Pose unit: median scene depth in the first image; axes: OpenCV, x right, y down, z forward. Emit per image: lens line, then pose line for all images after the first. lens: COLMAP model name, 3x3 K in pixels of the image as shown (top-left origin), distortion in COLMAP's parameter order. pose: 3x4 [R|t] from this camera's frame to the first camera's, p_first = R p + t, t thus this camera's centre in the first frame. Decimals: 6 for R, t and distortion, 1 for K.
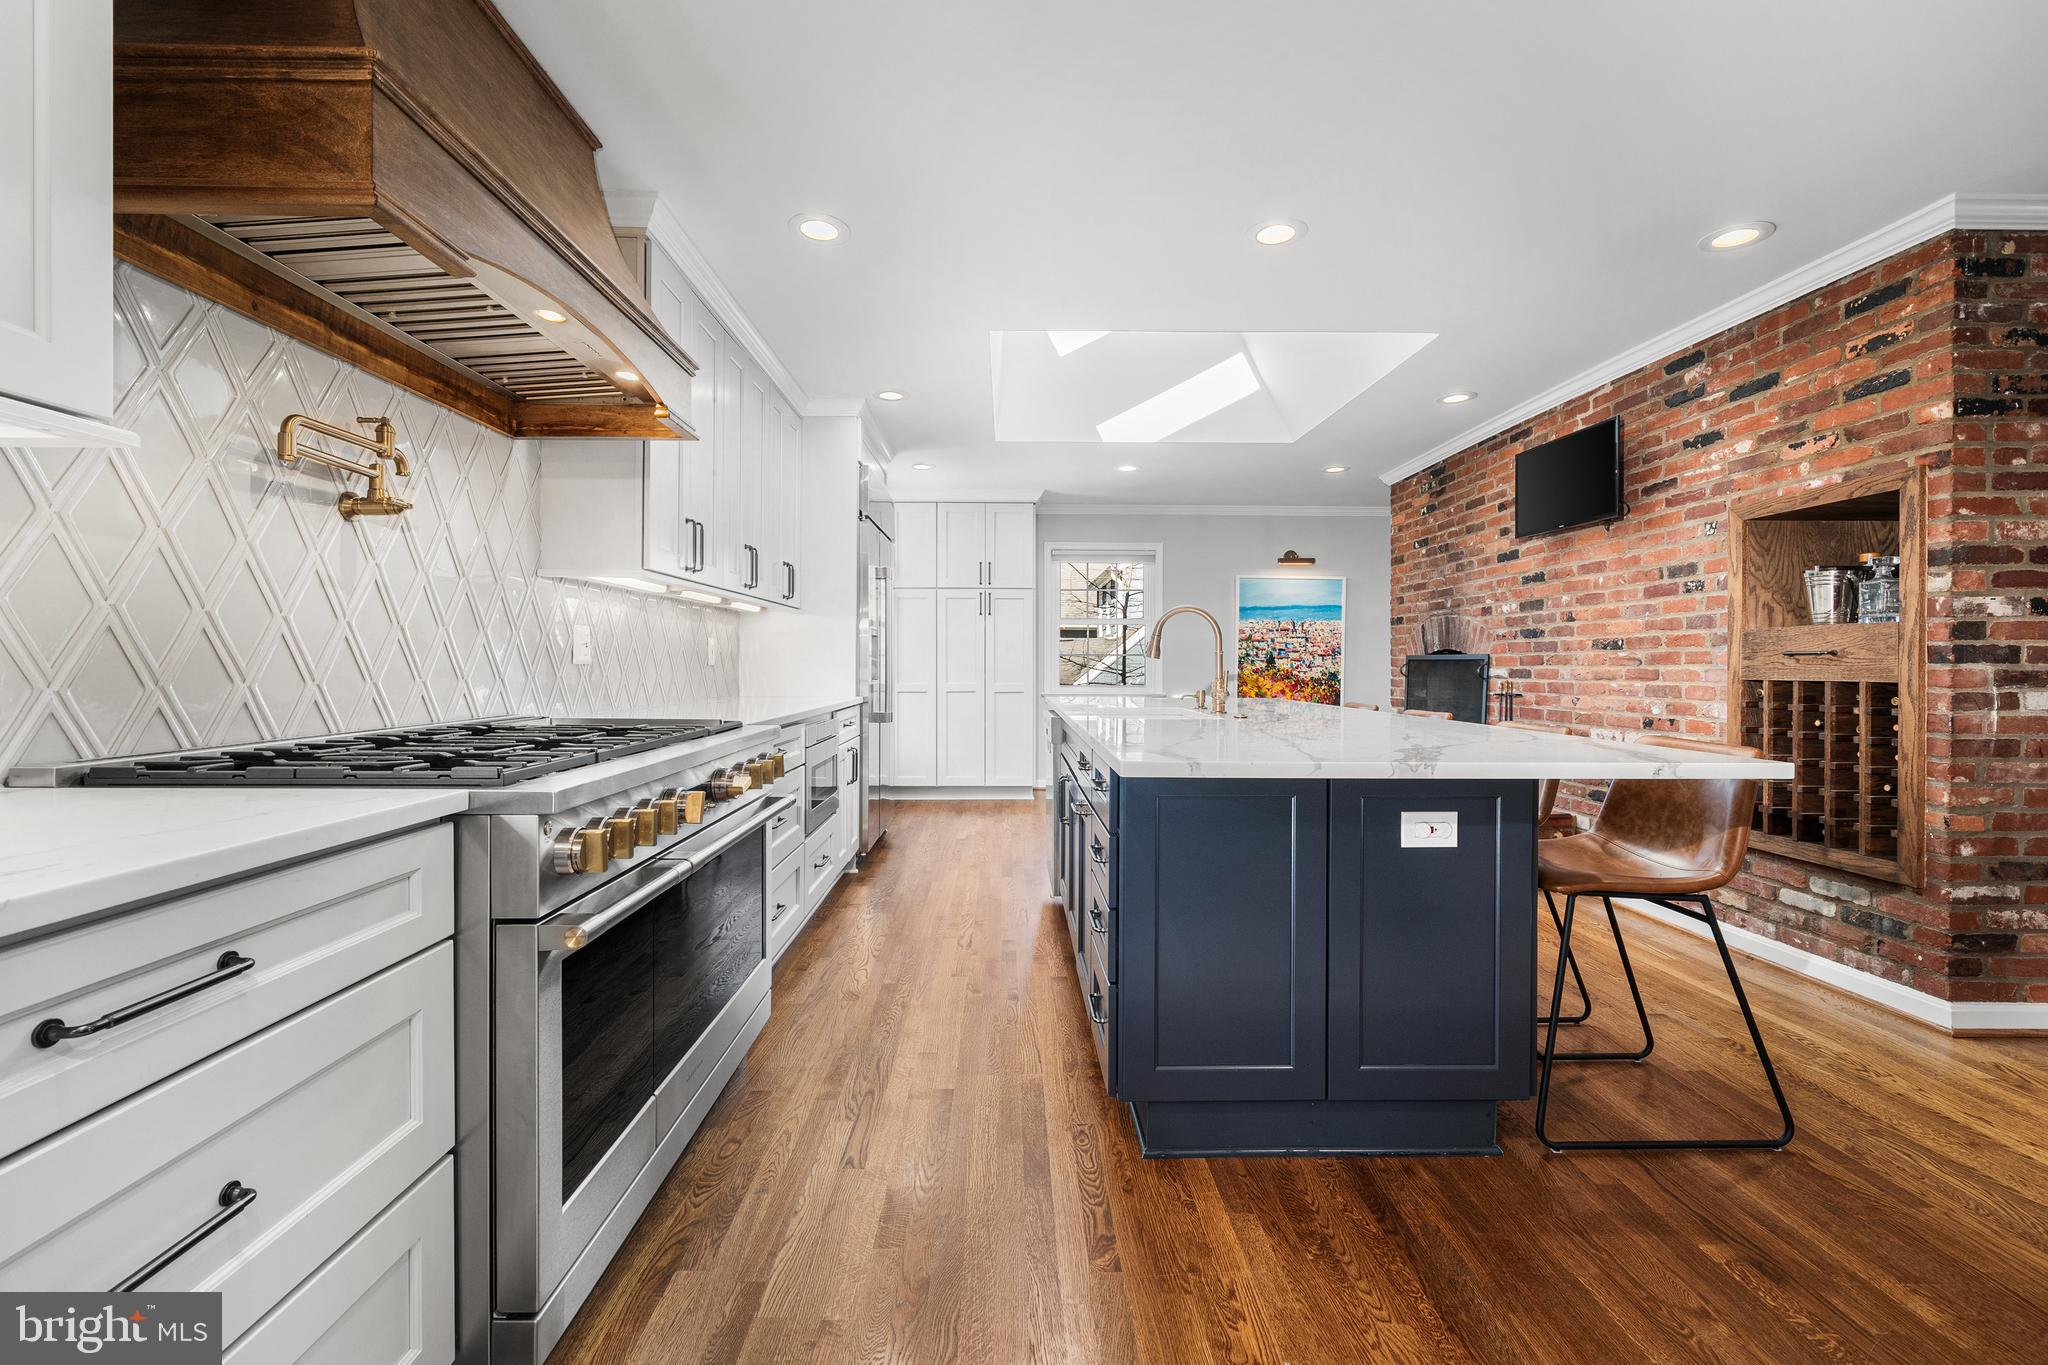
lens RADIAL K [[860.3, 0, 1019.2], [0, 860.3, 667.4], [0, 0, 1]] dist [0.000244, -0.000258]
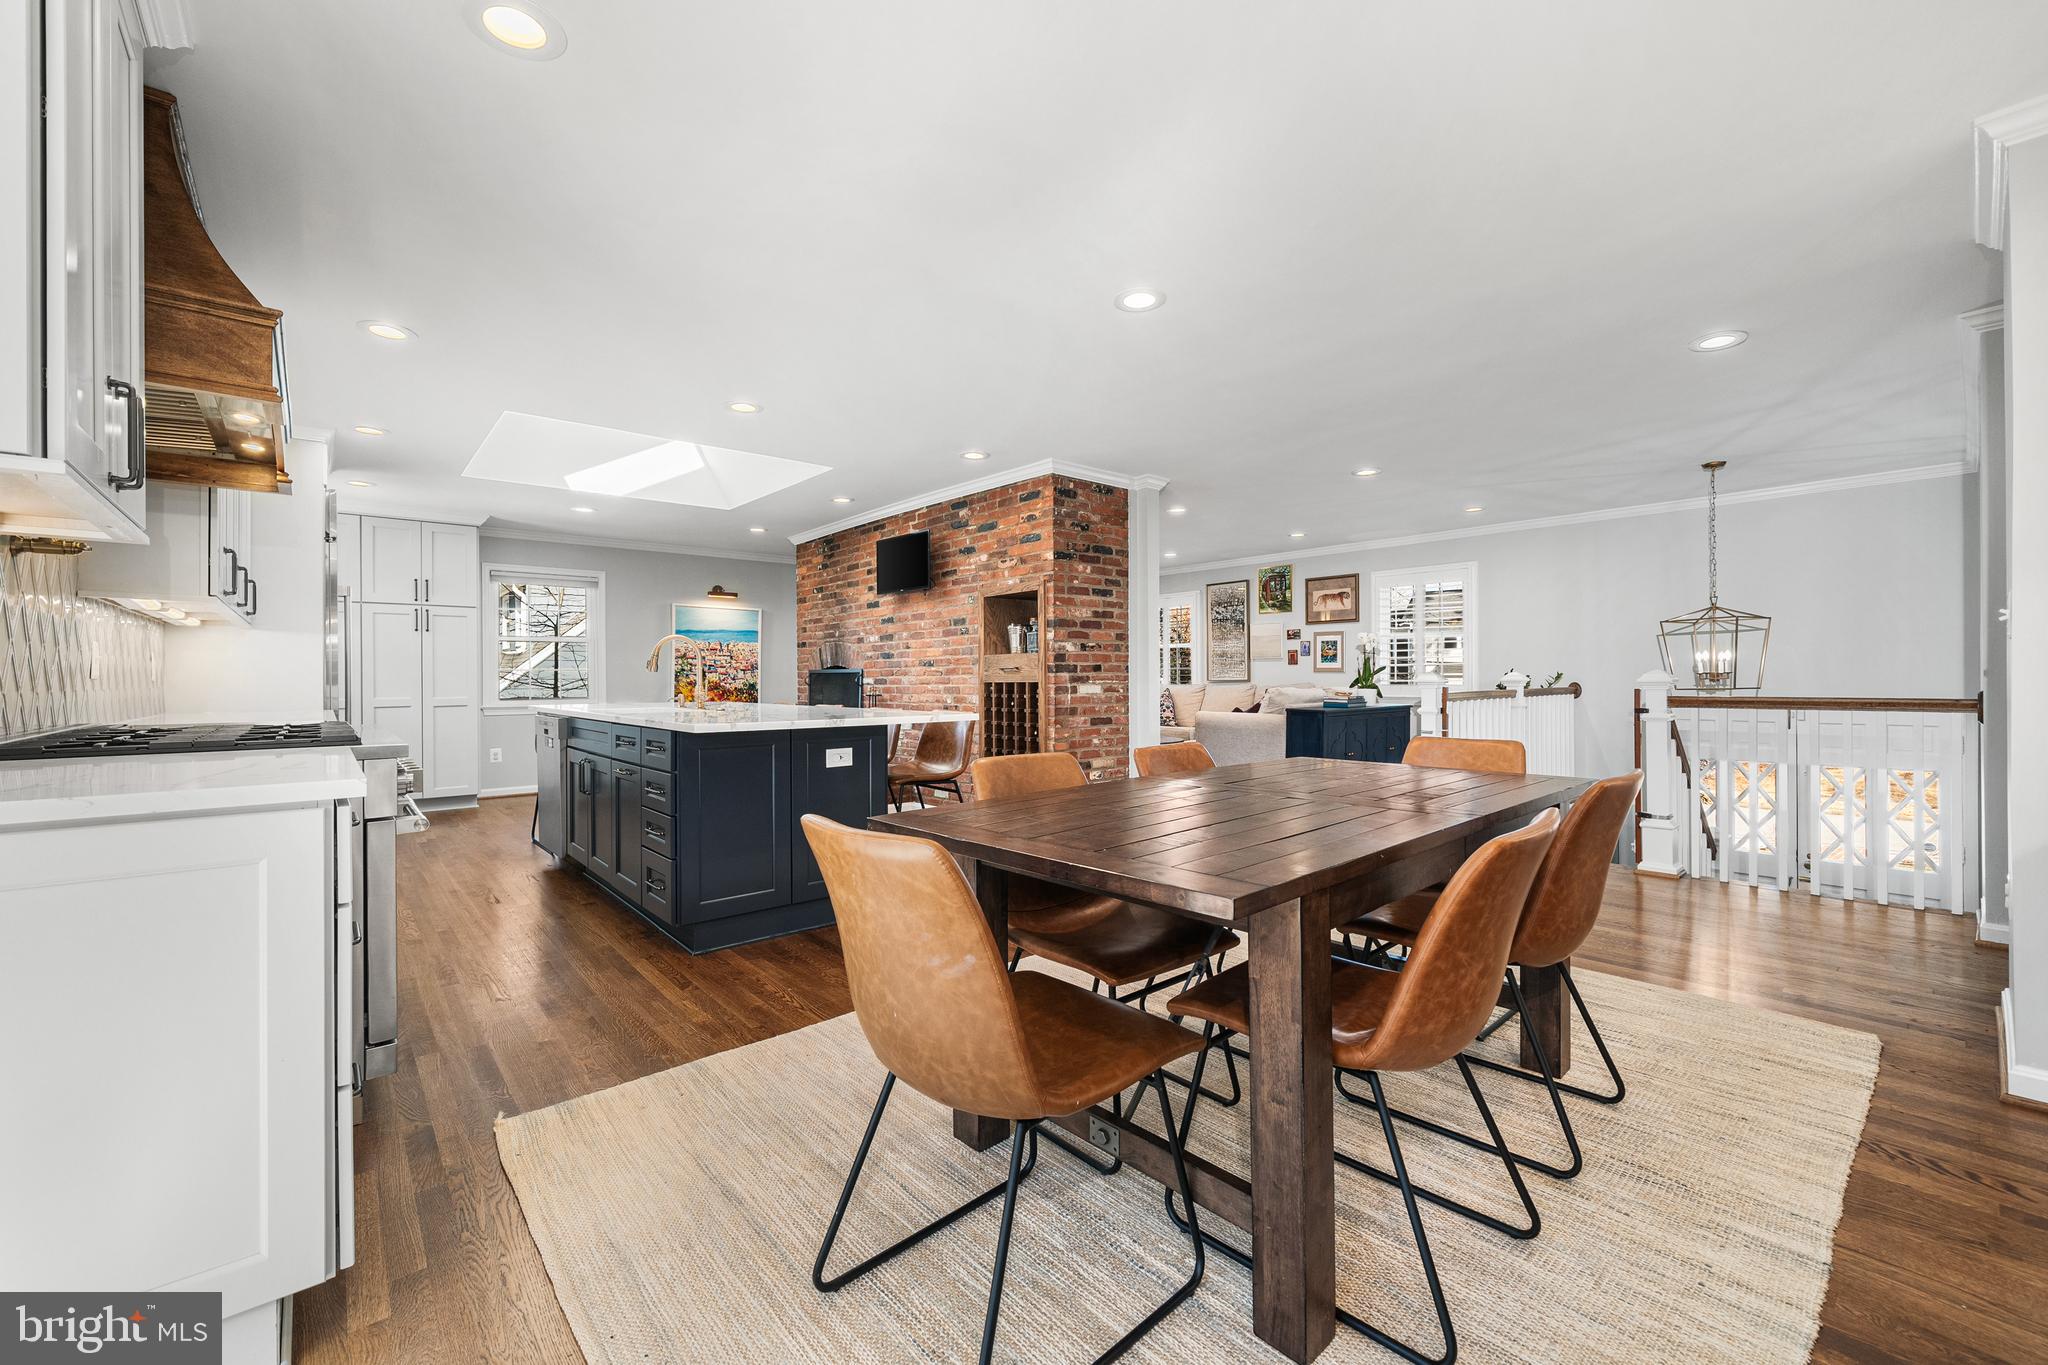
lens RADIAL K [[820.5, 0, 1015.7], [0, 820.5, 677.3], [0, 0, 1]] dist [-0.000559, -0.000183]
pose [[0.772300, -0.007079, 0.635218, -0.239131], [0.011015, 0.999937, -0.002250, 0.007891], [-0.635162, 0.008735, 0.772330, -0.419720]]
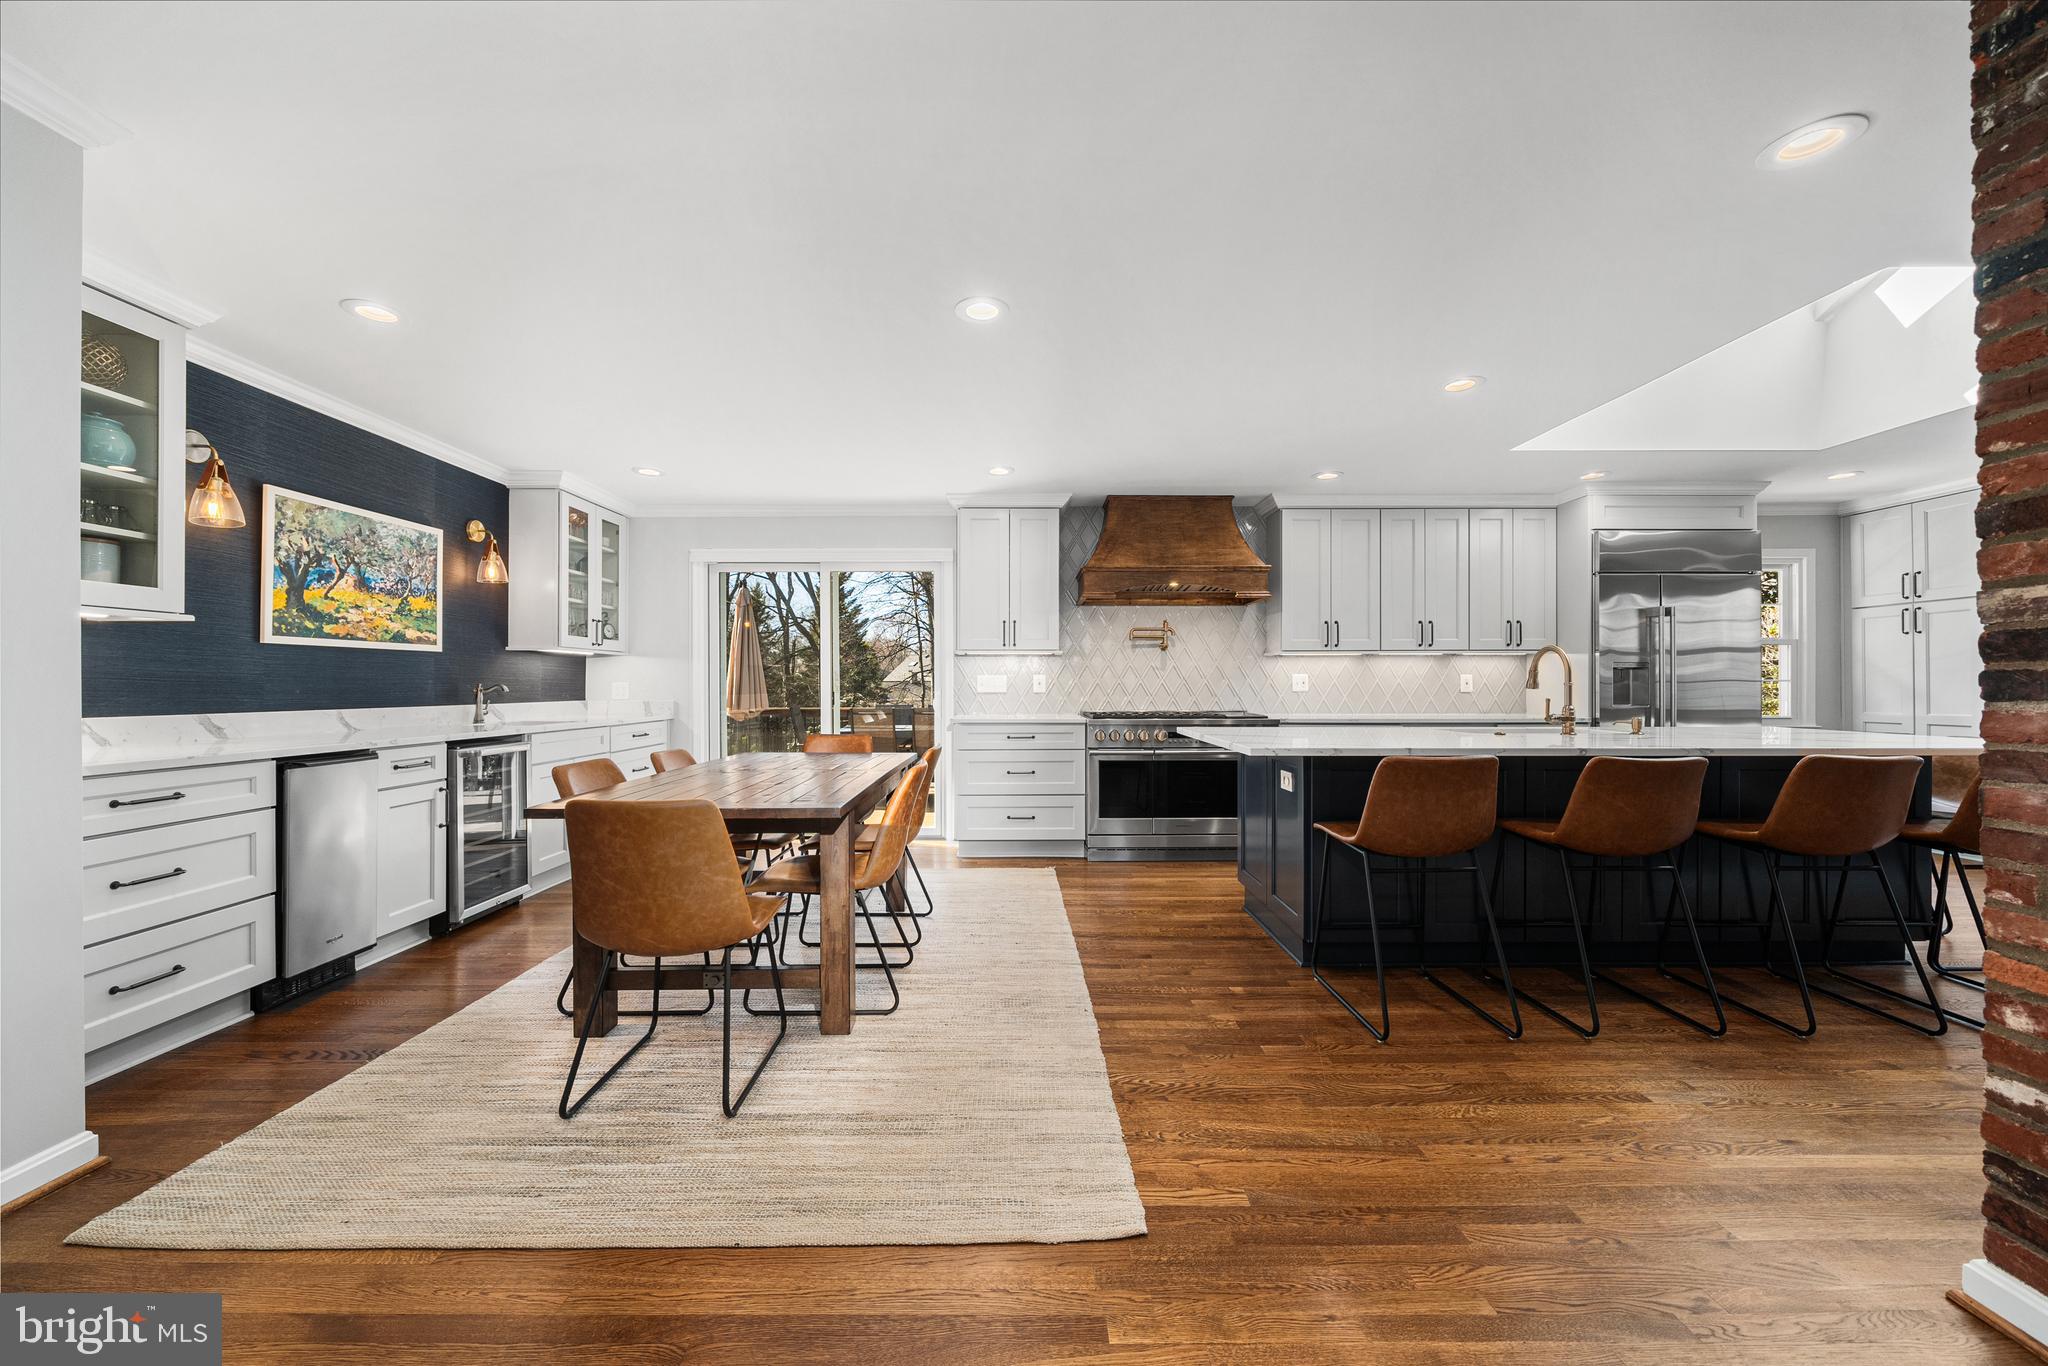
lens RADIAL K [[752.5, 0, 1018.0], [0, 752.5, 682.7], [0, 0, 1]] dist [-0.002698, -0.000069]
pose [[-0.018050, -0.007018, -0.999812, 1.276429], [-0.003648, 0.999969, -0.006953, -0.008809], [0.999830, 0.003522, -0.018075, 0.257665]]
